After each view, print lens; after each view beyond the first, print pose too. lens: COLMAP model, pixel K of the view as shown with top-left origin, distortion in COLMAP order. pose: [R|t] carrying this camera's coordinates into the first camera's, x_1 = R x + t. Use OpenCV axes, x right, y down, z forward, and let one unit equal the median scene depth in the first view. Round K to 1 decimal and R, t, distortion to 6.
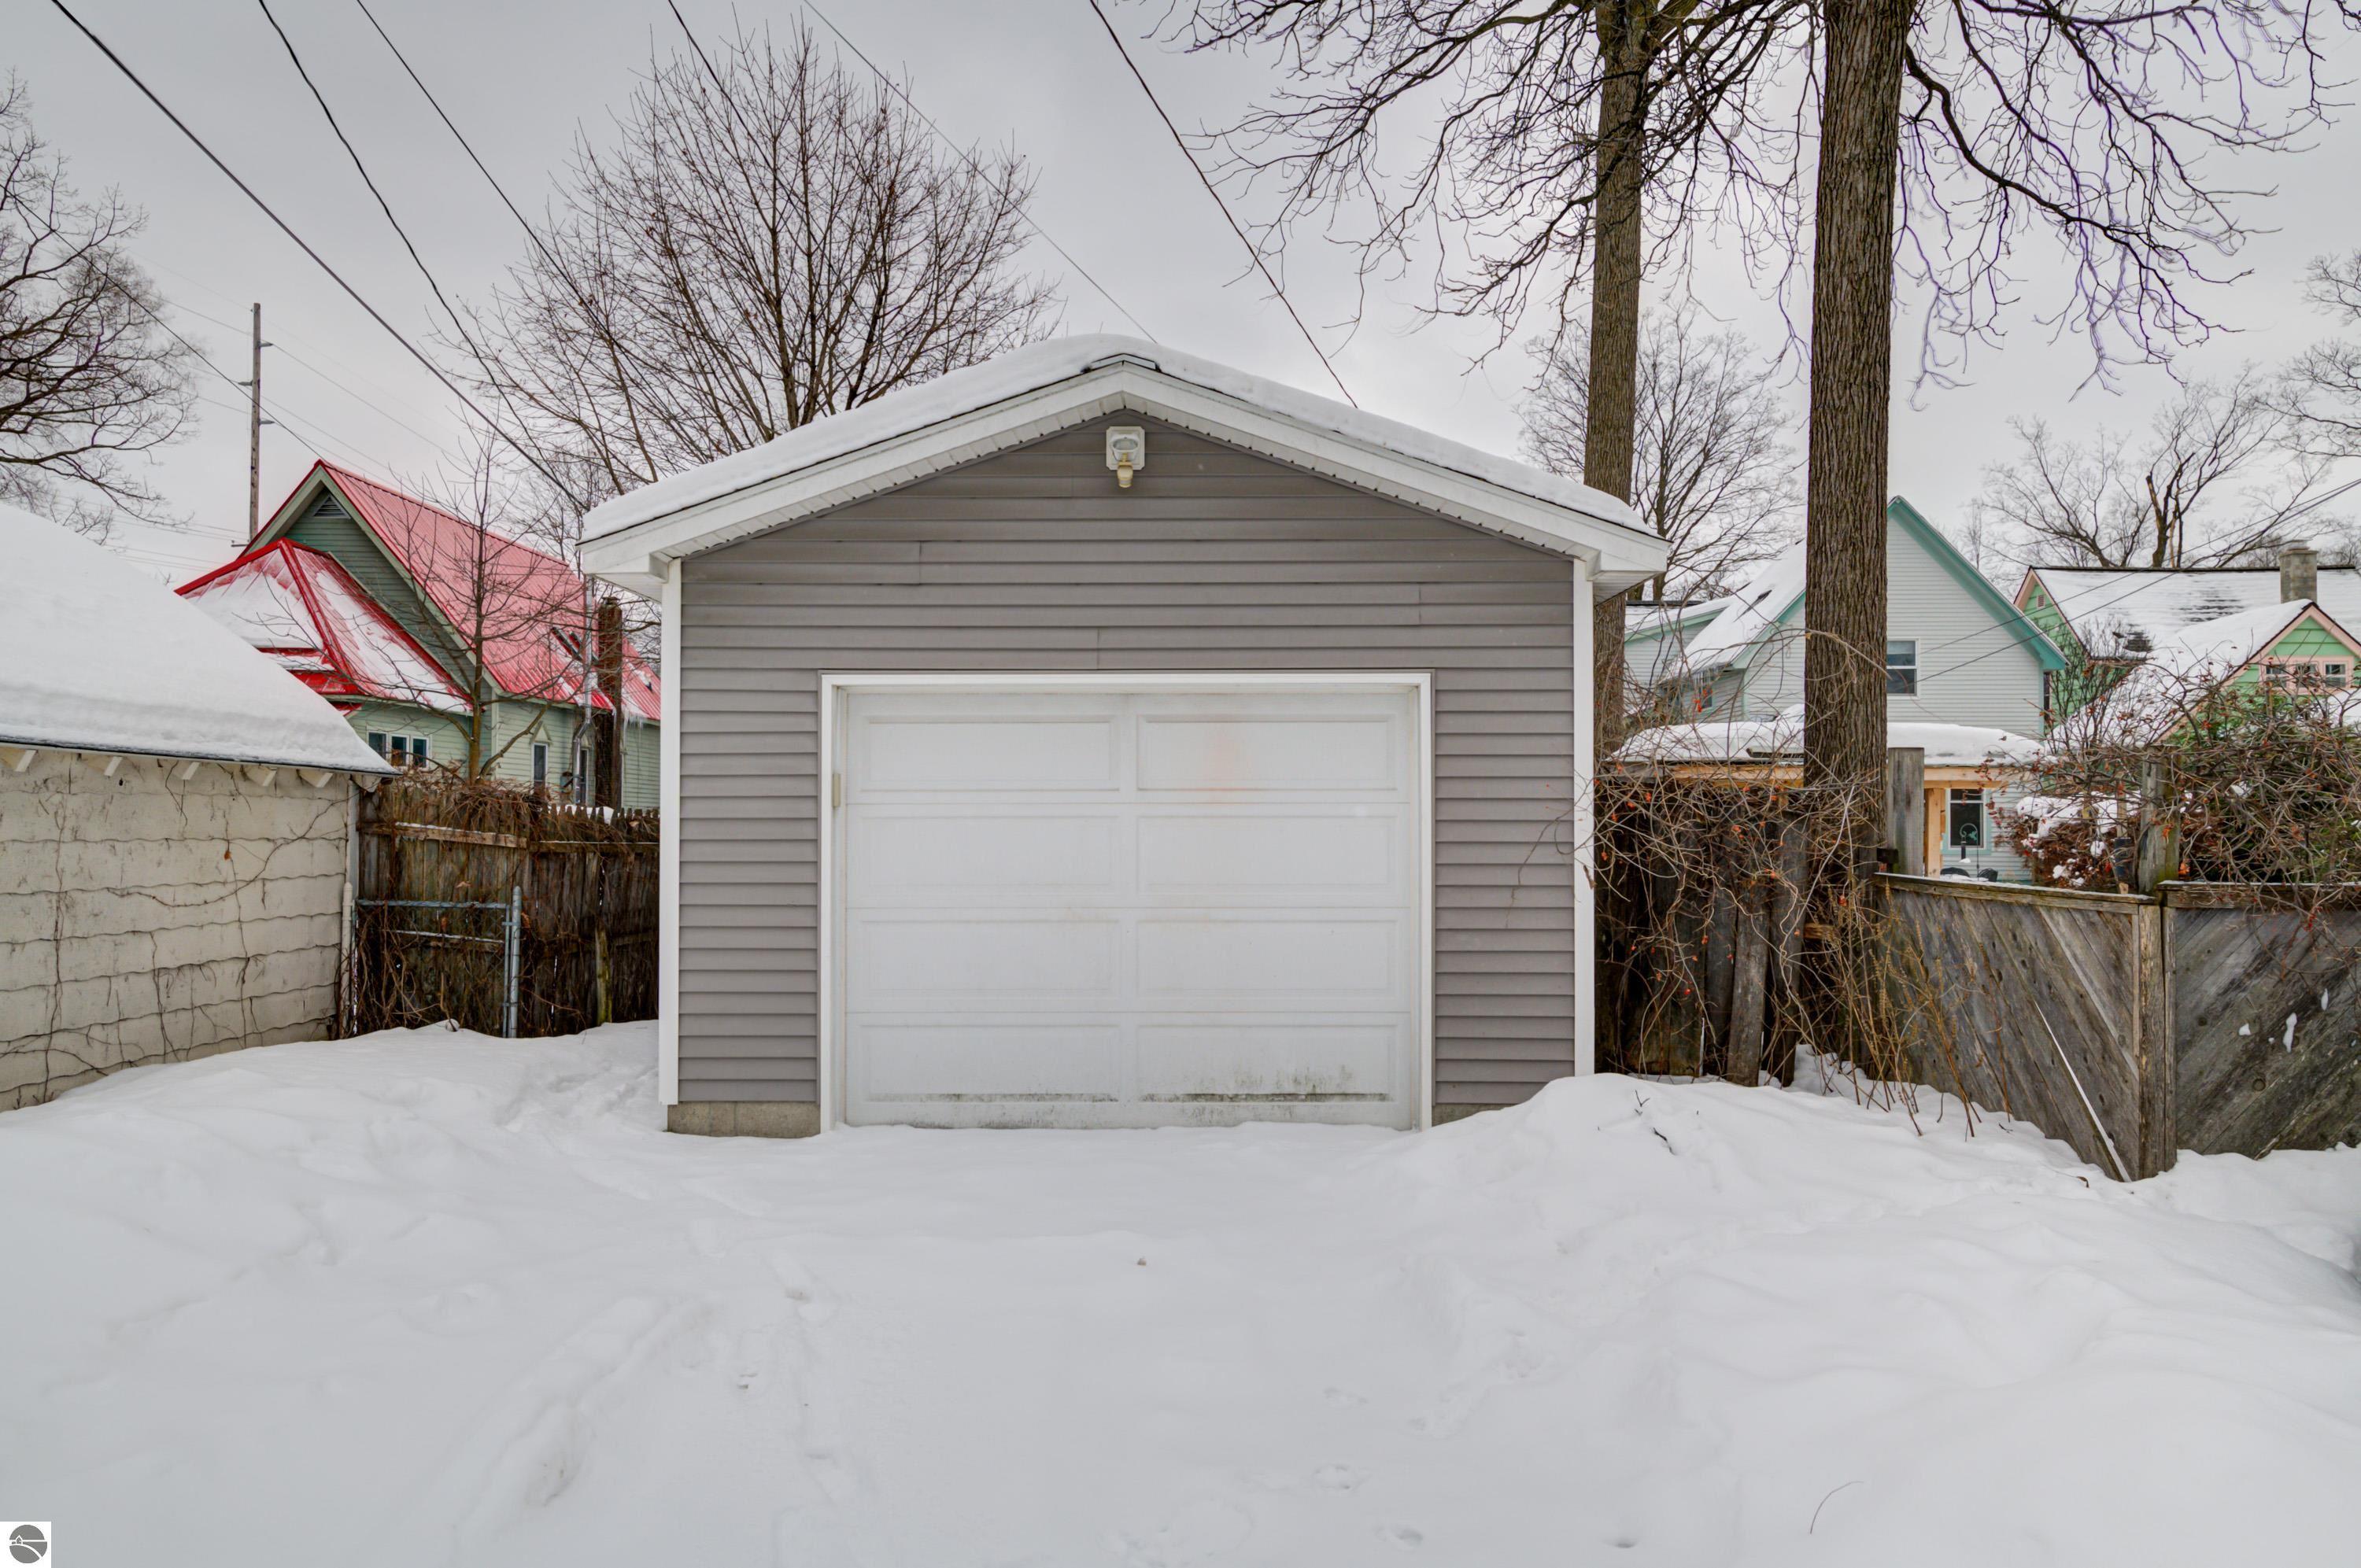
lens RADIAL K [[1604.2, 0, 1181.4], [0, 1604.2, 791.0], [0, 0, 1]] dist [0.009625, -0.000819]
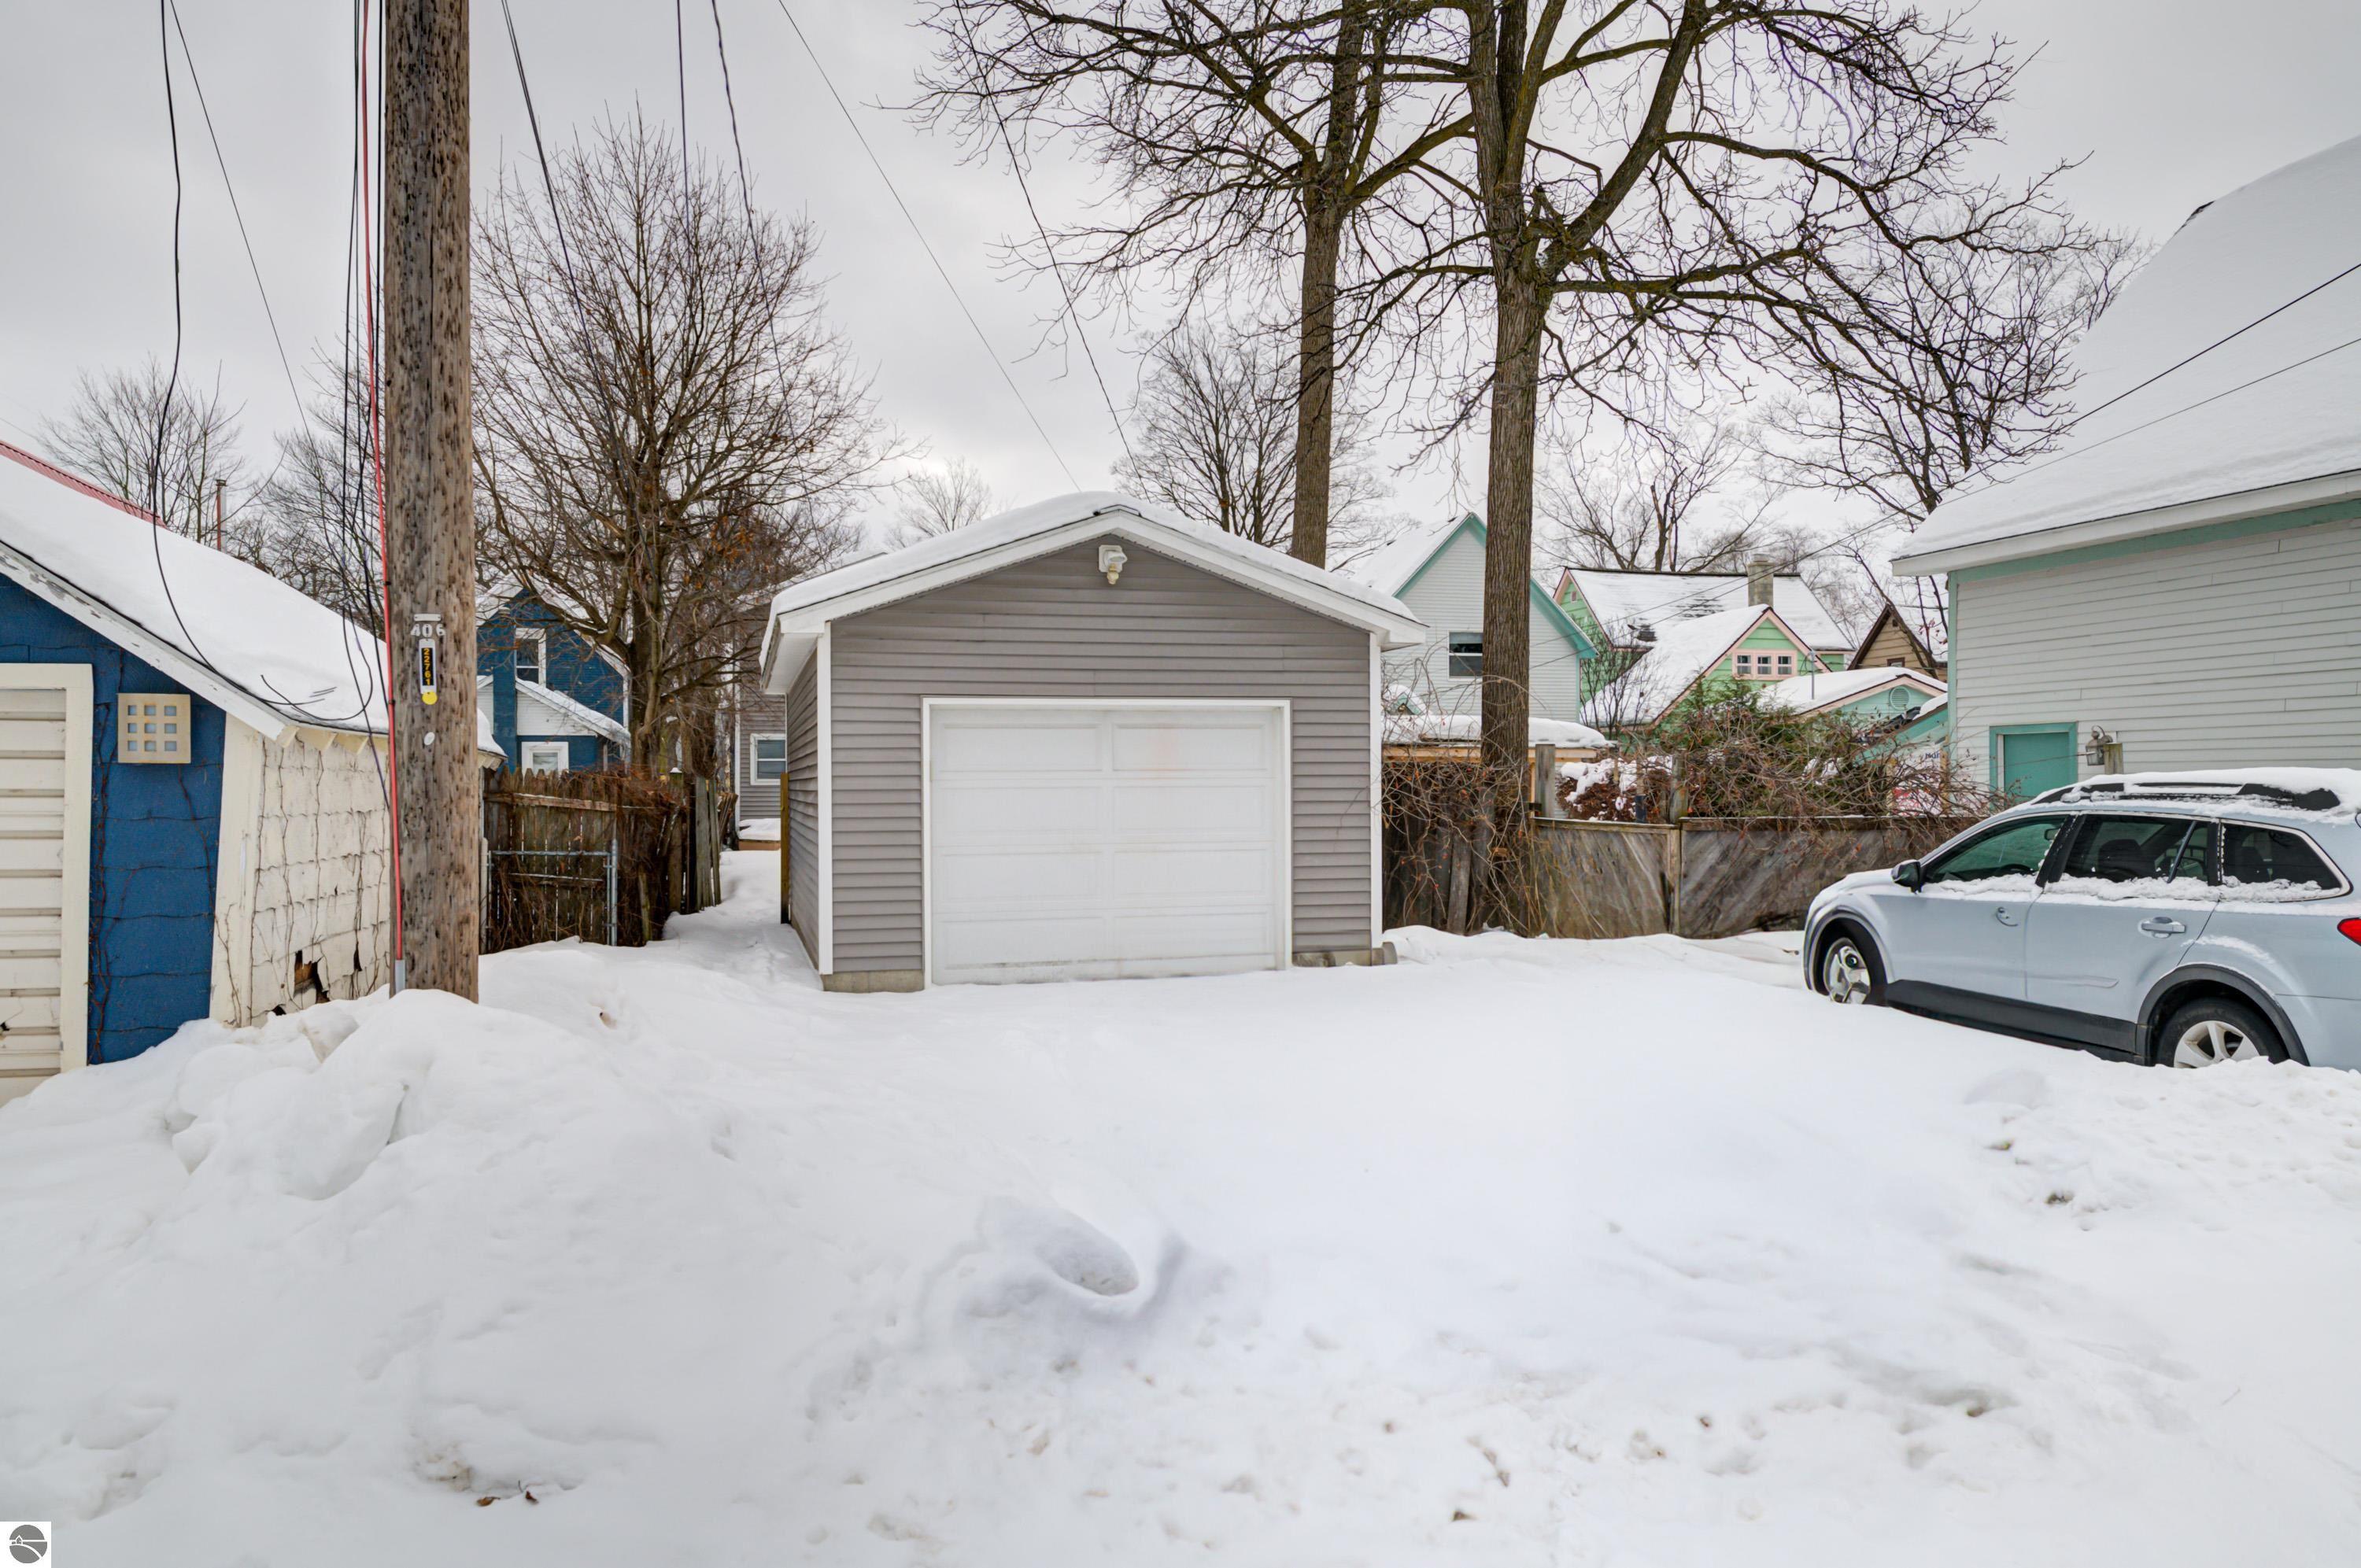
lens RADIAL K [[1668.1, 0, 1176.6], [0, 1668.1, 783.9], [0, 0, 1]] dist [-0.000524, 0.002921]
pose [[0.964656, -0.005633, 0.263451, -0.357529], [0.000348, 0.999798, 0.020101, -0.018227], [-0.263511, -0.019299, 0.964463, -0.550949]]
